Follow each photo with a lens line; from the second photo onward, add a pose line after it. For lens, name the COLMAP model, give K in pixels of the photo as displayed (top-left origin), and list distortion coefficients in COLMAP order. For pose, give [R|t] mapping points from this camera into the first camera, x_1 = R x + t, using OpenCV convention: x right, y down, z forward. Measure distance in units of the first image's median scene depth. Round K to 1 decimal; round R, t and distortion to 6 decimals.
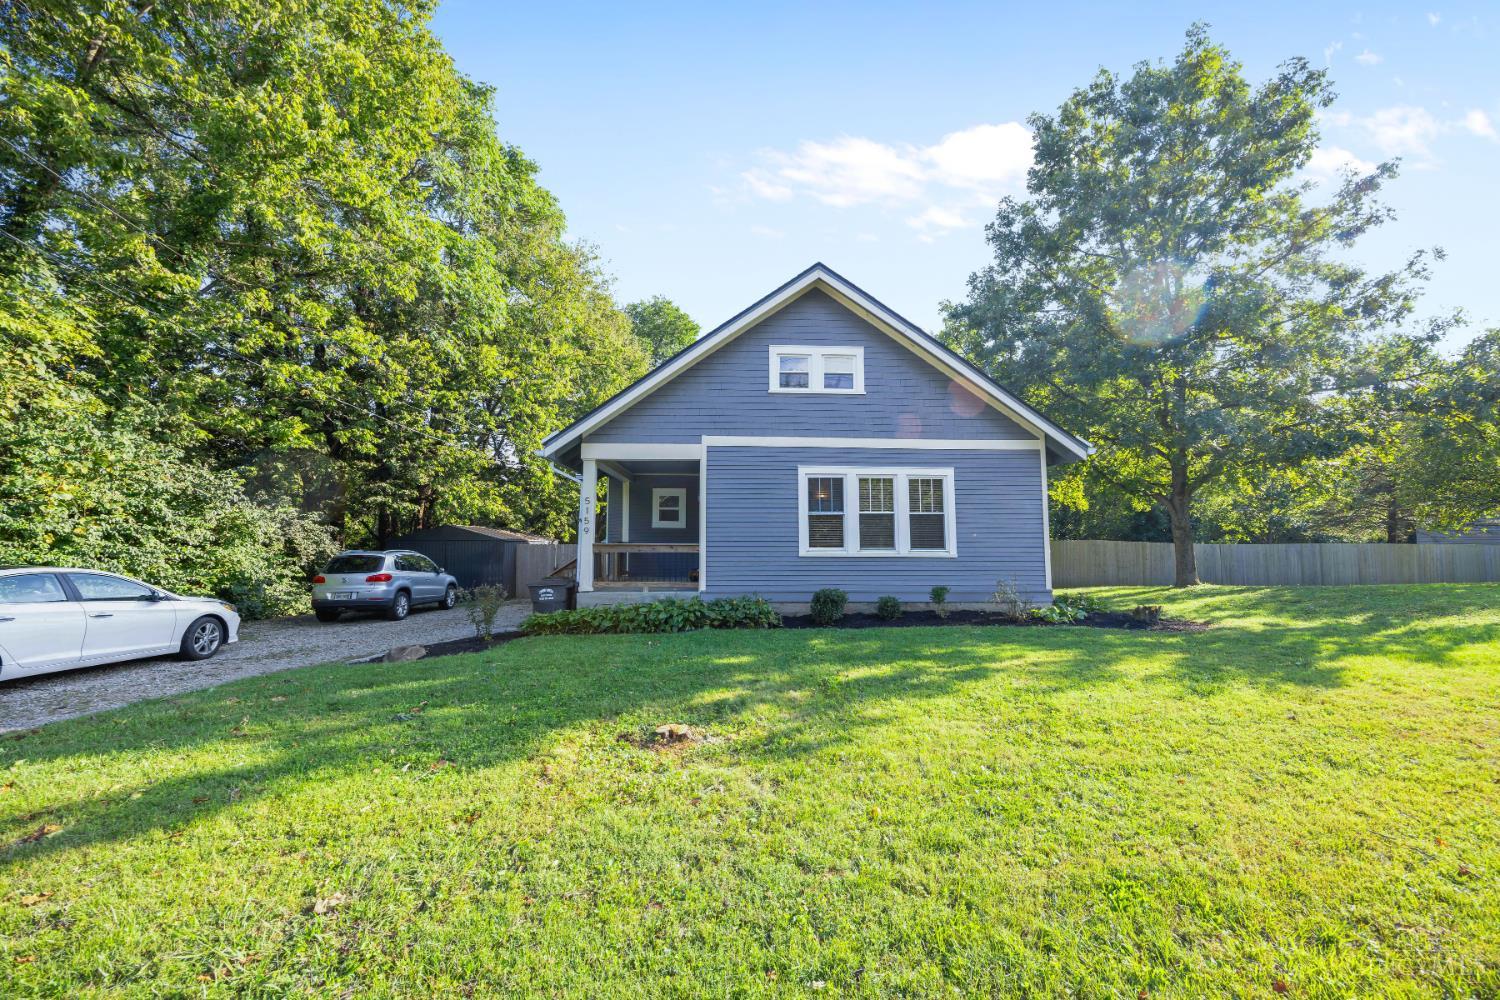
lens RADIAL K [[600.9, 0, 751.7], [0, 600.9, 500.4], [0, 0, 1]] dist [0.003126, 0.000082]
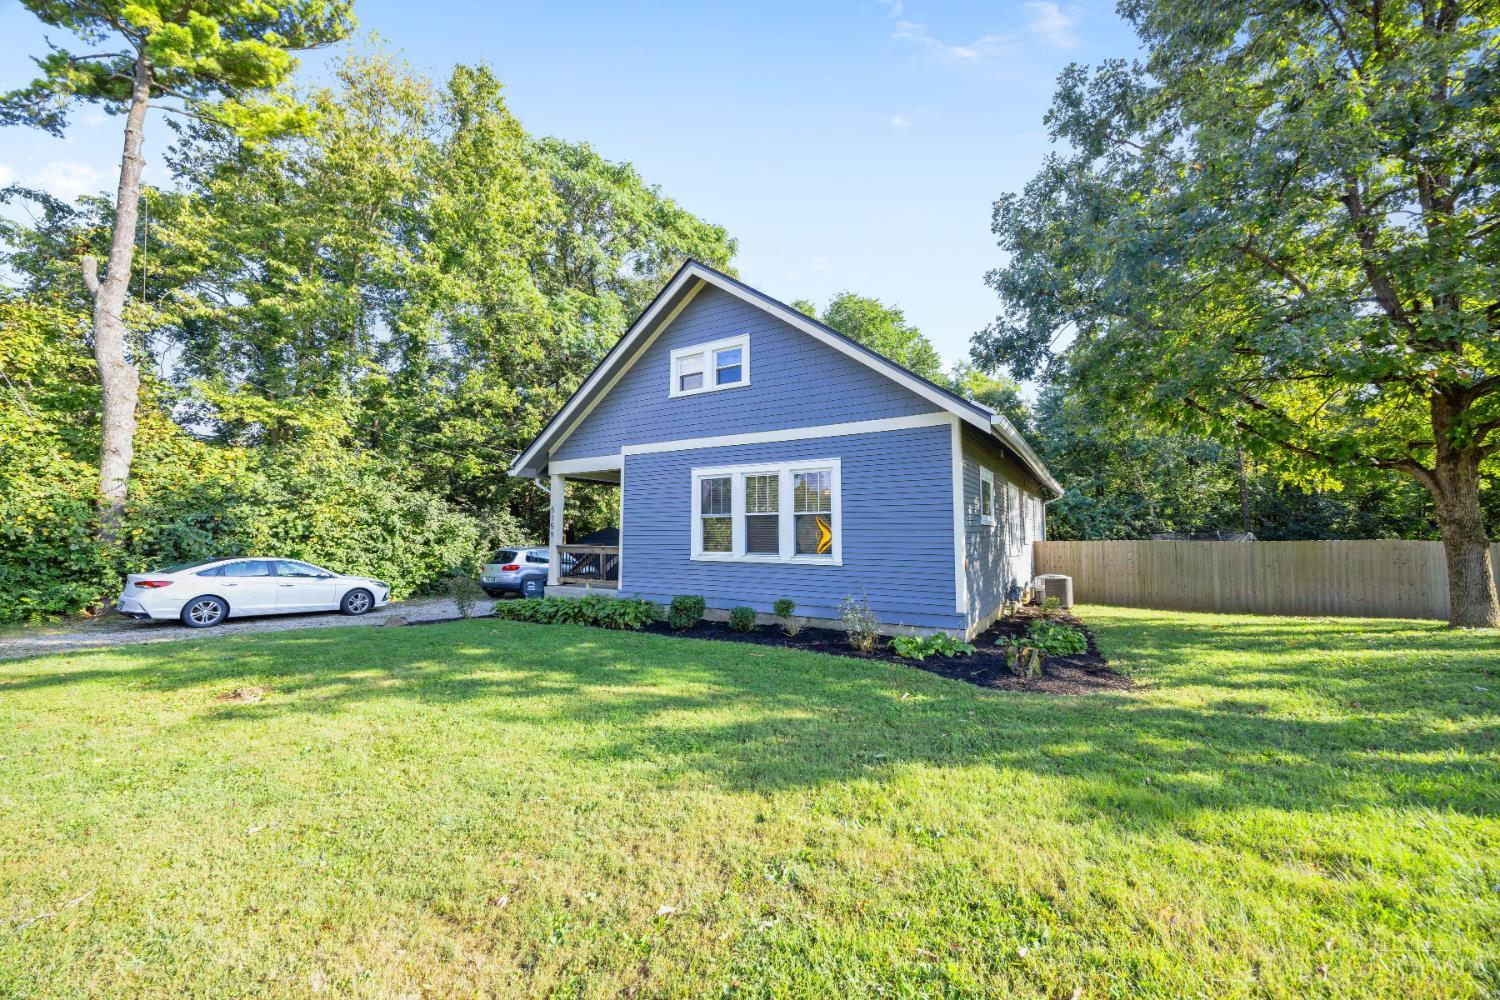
lens RADIAL K [[600.9, 0, 751.5], [0, 600.9, 496.9], [0, 0, 1]] dist [0.003126, 0.000082]
pose [[0.808035, -0.037529, -0.587938, 0.732160], [0.040477, 0.999147, -0.008149, 0.001490], [0.587743, -0.017213, 0.808865, 0.258207]]
